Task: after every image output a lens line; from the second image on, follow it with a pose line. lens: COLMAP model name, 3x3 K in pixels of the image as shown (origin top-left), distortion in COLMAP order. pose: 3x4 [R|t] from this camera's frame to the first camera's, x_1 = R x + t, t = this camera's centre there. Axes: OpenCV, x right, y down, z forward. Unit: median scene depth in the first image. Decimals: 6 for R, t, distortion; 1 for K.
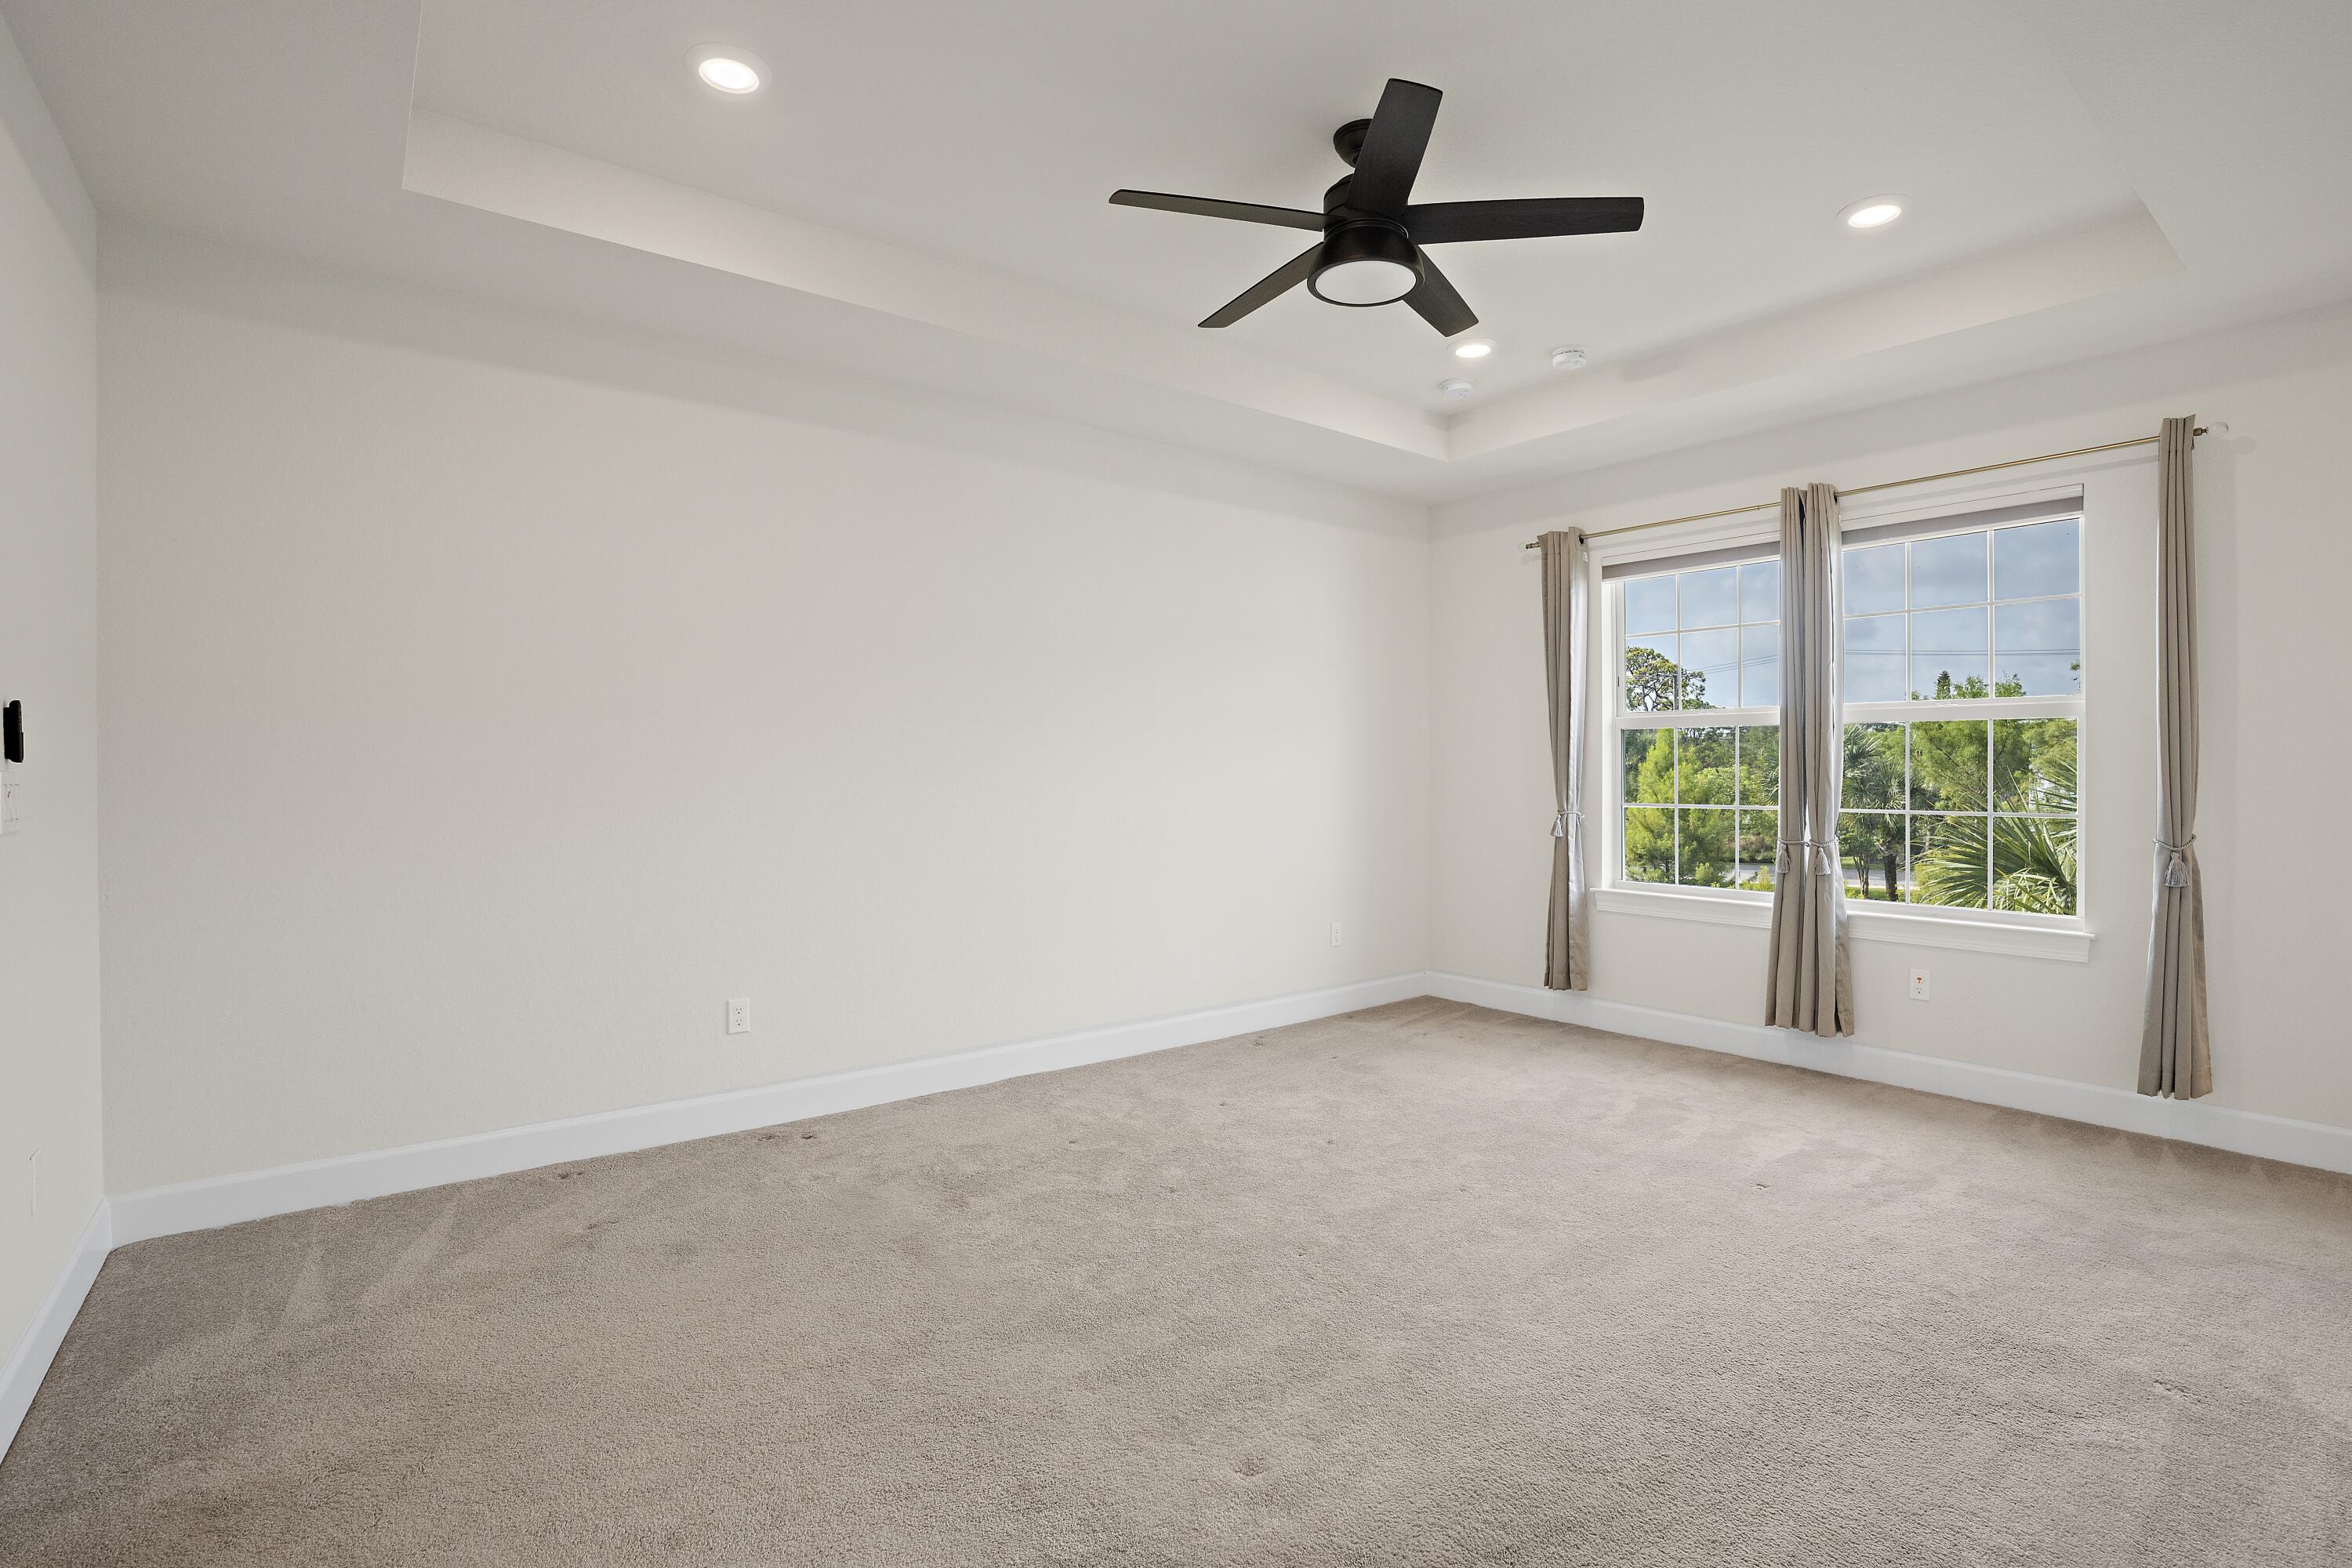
lens RADIAL K [[1119.4, 0, 1181.3], [0, 1119.4, 789.7], [0, 0, 1]] dist [-0.071059, 0.025550]
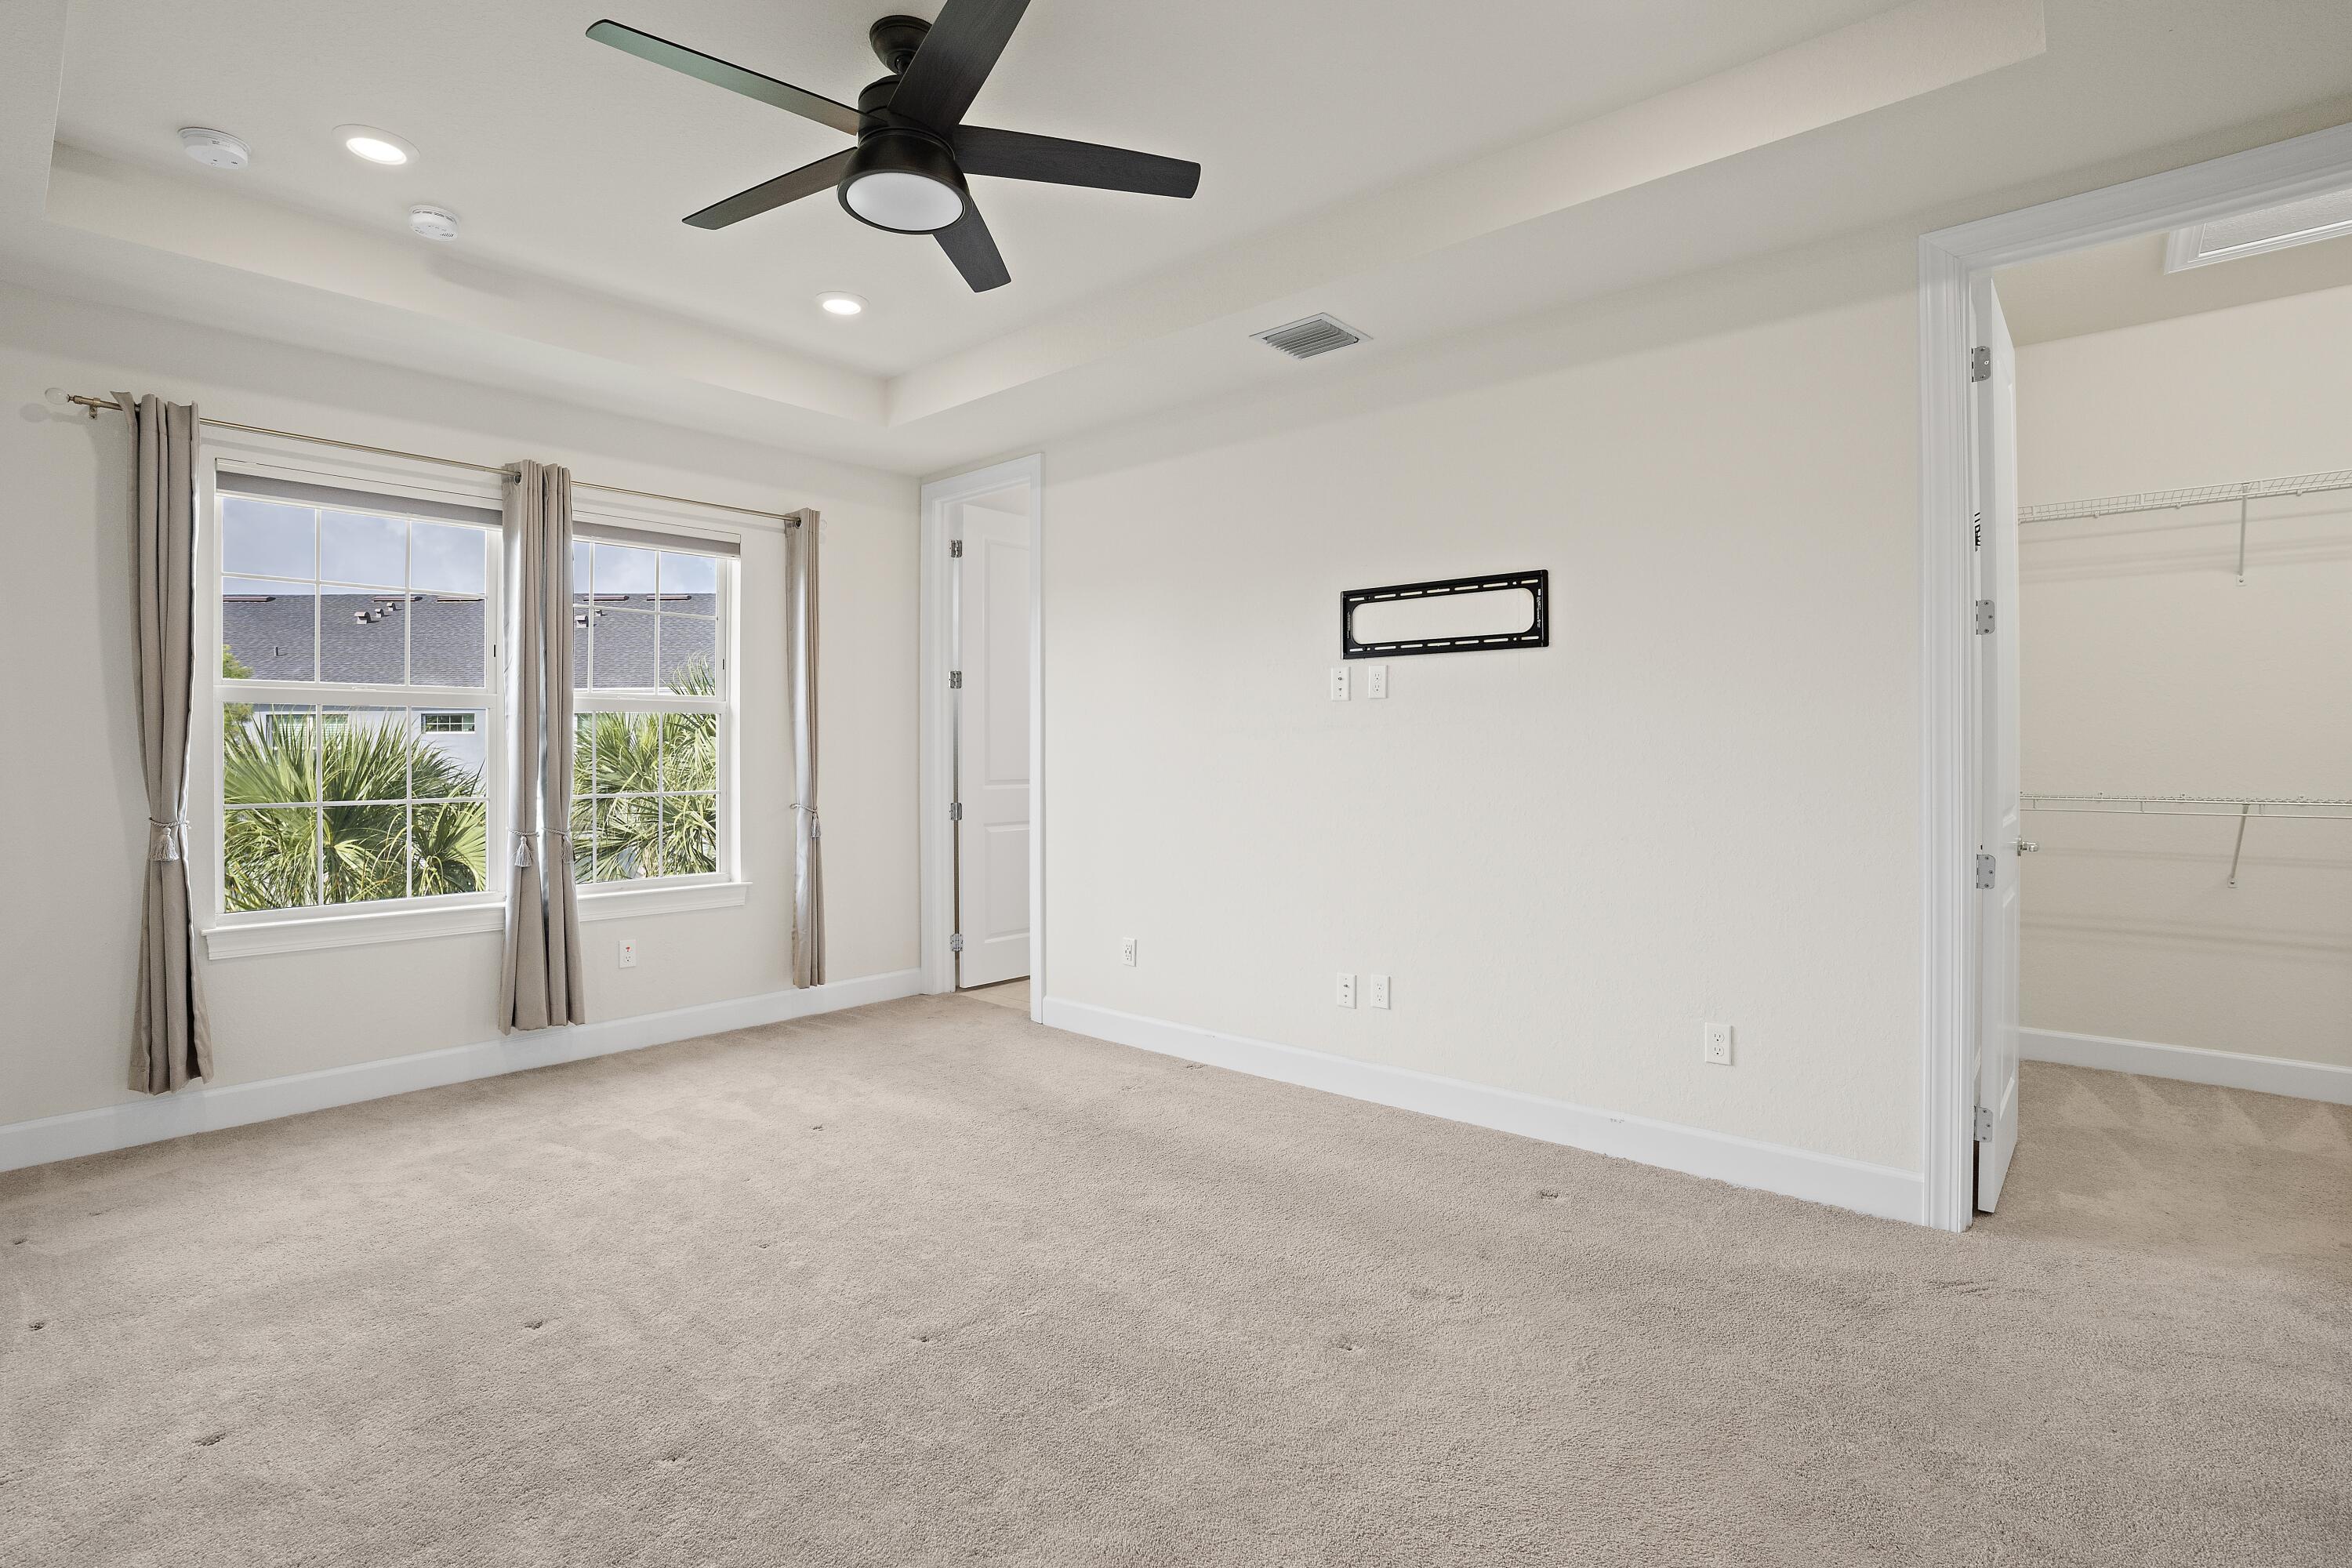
lens RADIAL K [[1119.4, 0, 1181.1], [0, 1119.4, 764.3], [0, 0, 1]] dist [-0.071059, 0.025550]
pose [[-0.189586, -0.006646, 0.981842, -0.485956], [0.021683, 0.999705, 0.010953, -0.010242], [-0.981625, 0.023366, -0.189386, 0.631818]]
